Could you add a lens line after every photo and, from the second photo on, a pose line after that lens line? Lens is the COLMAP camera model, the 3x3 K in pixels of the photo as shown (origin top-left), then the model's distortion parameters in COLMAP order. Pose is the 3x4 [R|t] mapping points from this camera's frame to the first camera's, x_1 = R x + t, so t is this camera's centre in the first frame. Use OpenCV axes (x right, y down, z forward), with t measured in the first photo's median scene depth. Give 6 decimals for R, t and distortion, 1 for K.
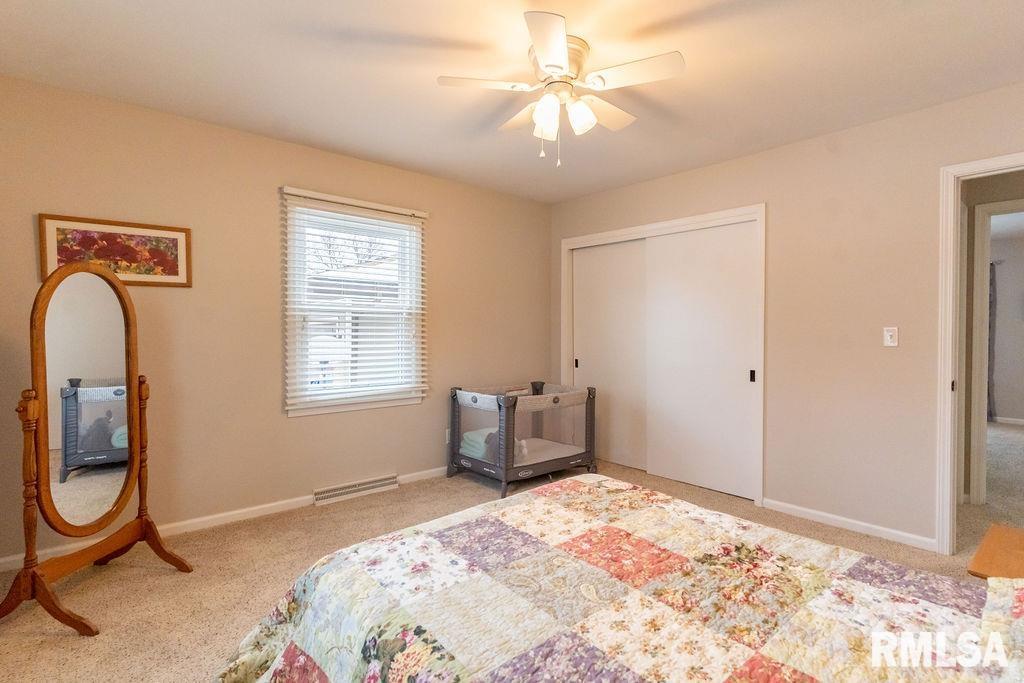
lens RADIAL K [[493.9, 0, 515.9], [0, 493.9, 336.8], [0, 0, 1]] dist [-0.009339, 0.002039]
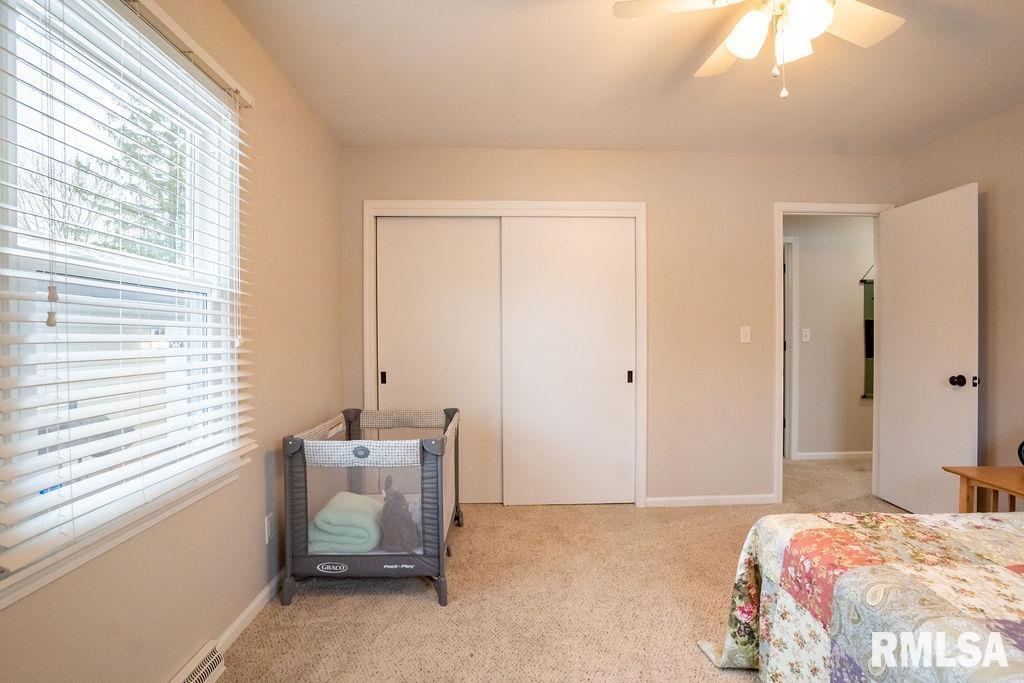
lens RADIAL K [[521.6, 0, 514.5], [0, 521.6, 340.3], [0, 0, 1]] dist [-0.026909, 0.000927]
pose [[0.641062, -0.015245, 0.767338, -0.549584], [0.015201, 0.999859, 0.007166, -0.004410], [-0.767338, 0.007070, 0.641203, 0.613550]]
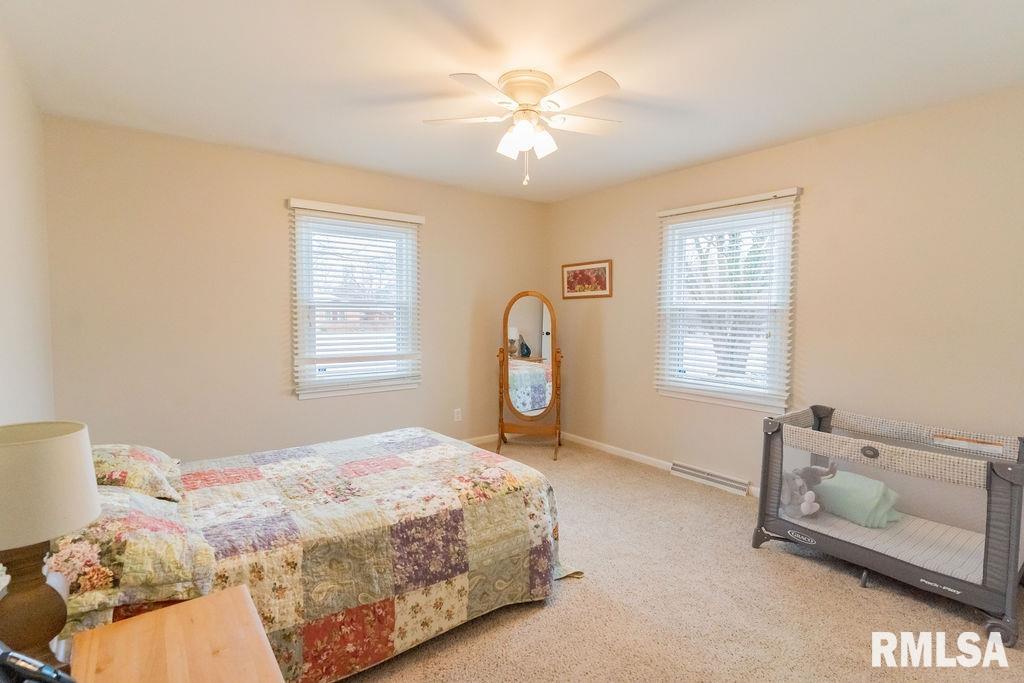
lens RADIAL K [[493.9, 0, 516.2], [0, 493.9, 346.2], [0, 0, 1]] dist [-0.009339, 0.002039]
pose [[-0.045854, 0.063440, -0.996932, 0.911963], [-0.023238, 0.997644, 0.064554, -0.039677], [0.998678, 0.026127, -0.044272, 0.775271]]
